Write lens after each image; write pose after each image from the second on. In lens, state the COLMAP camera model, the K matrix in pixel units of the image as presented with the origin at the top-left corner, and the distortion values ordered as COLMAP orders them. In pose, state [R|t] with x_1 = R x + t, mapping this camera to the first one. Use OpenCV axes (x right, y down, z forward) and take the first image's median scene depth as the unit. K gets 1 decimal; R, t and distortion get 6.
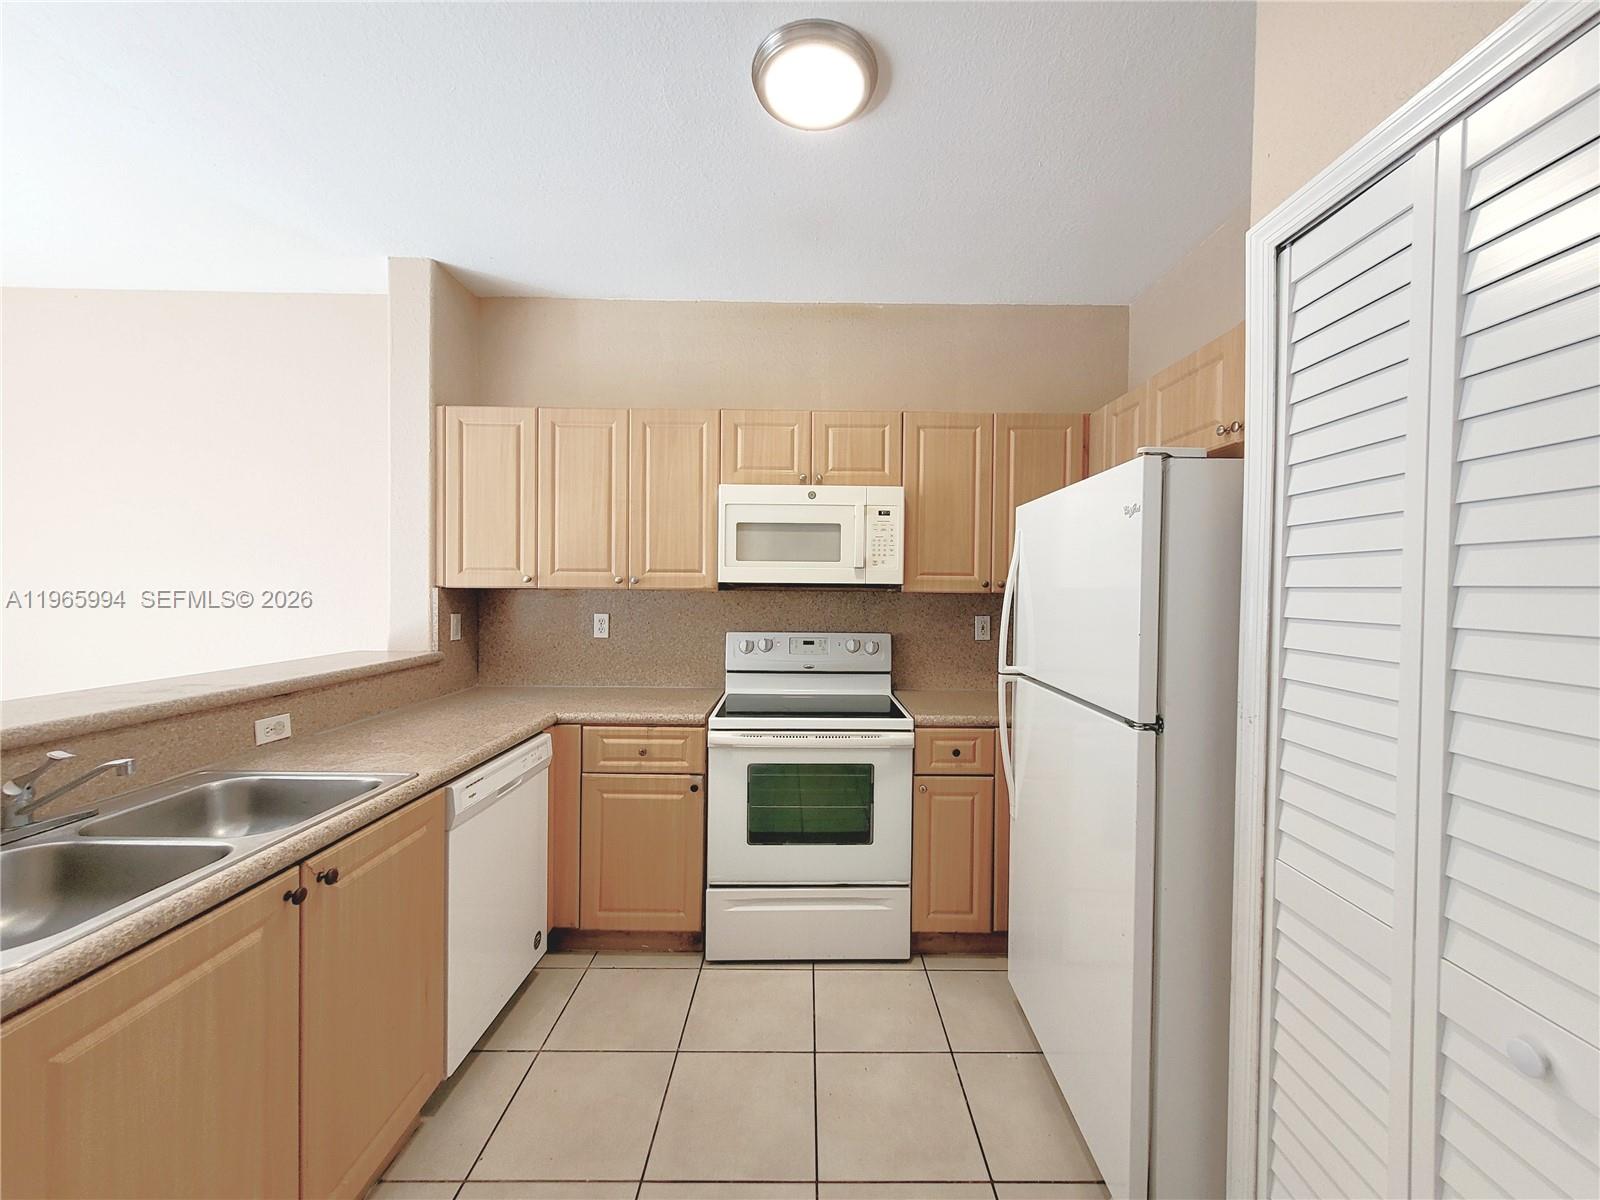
lens RADIAL K [[626.3, 0, 810.2], [0, 626.3, 594.4], [0, 0, 1]] dist [0.003805, 0.000447]
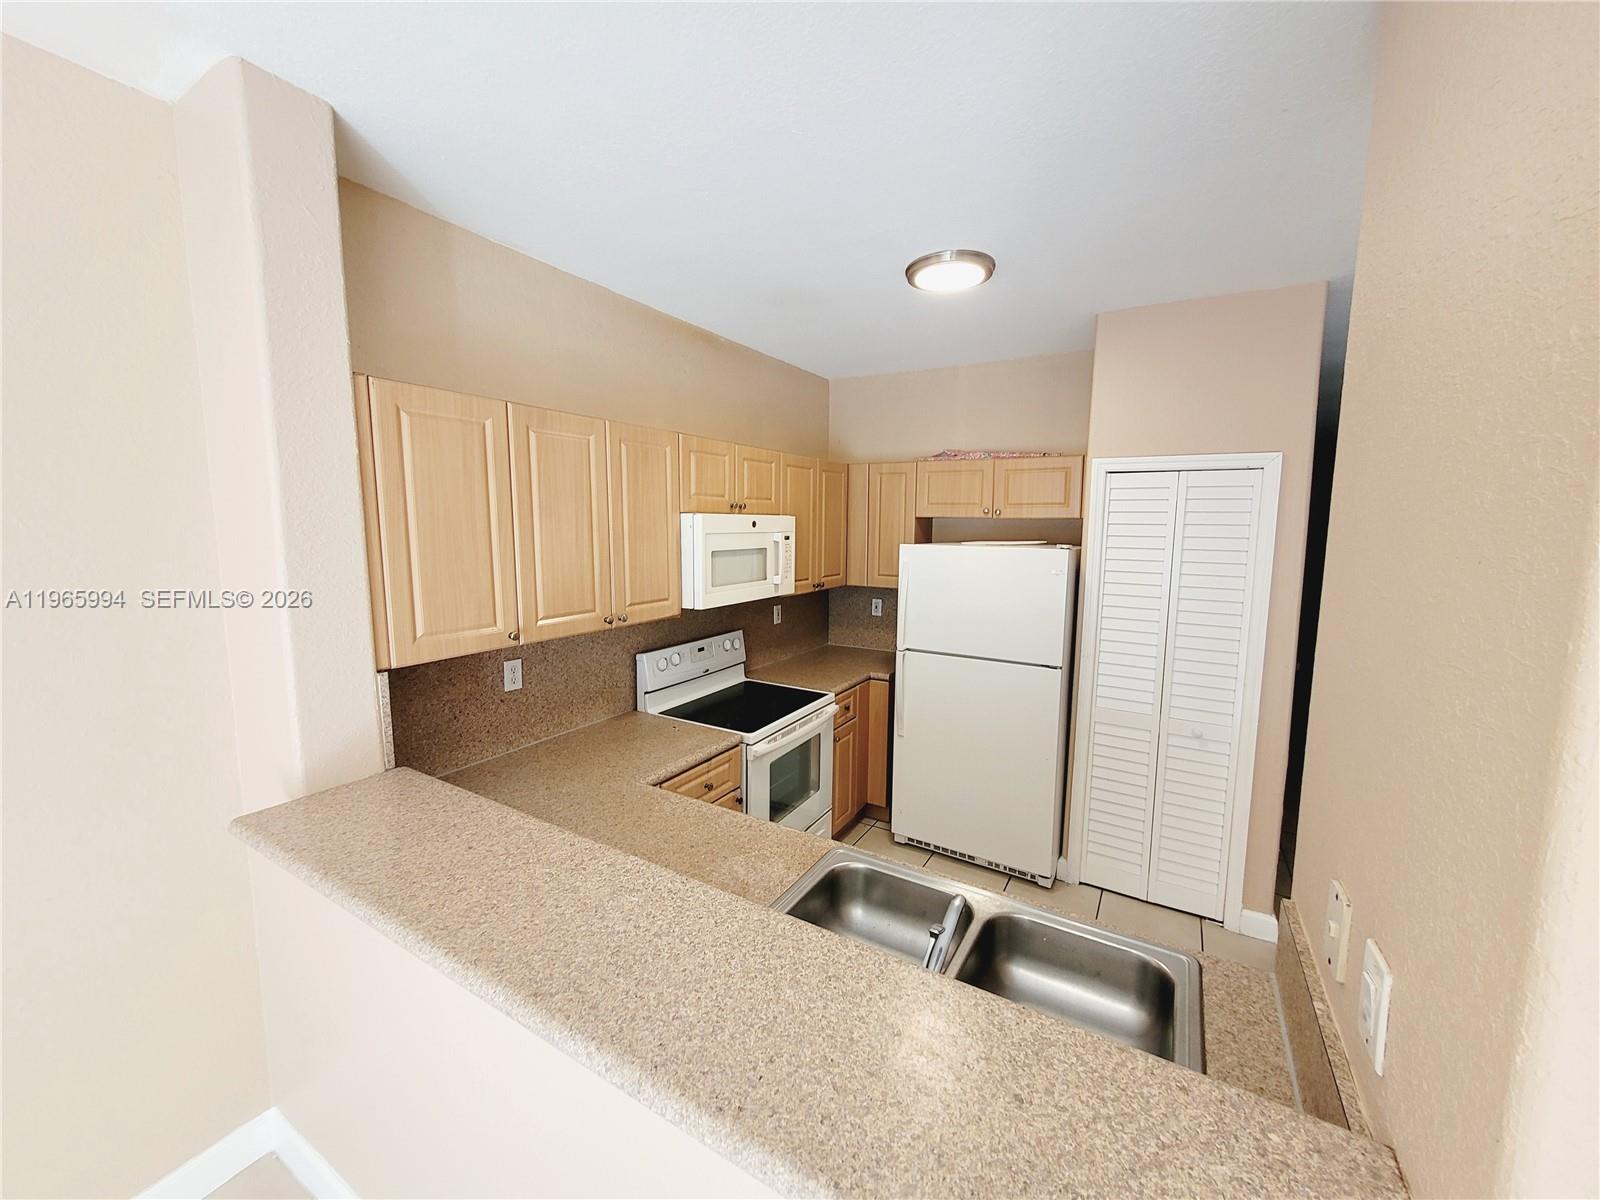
lens RADIAL K [[626.3, 0, 807.3], [0, 626.3, 599.4], [0, 0, 1]] dist [0.003805, 0.000447]
pose [[0.515043, -0.112081, 0.849805, -0.899154], [0.006386, 0.991889, 0.126950, -0.160394], [-0.857141, -0.059958, 0.511581, 0.312105]]
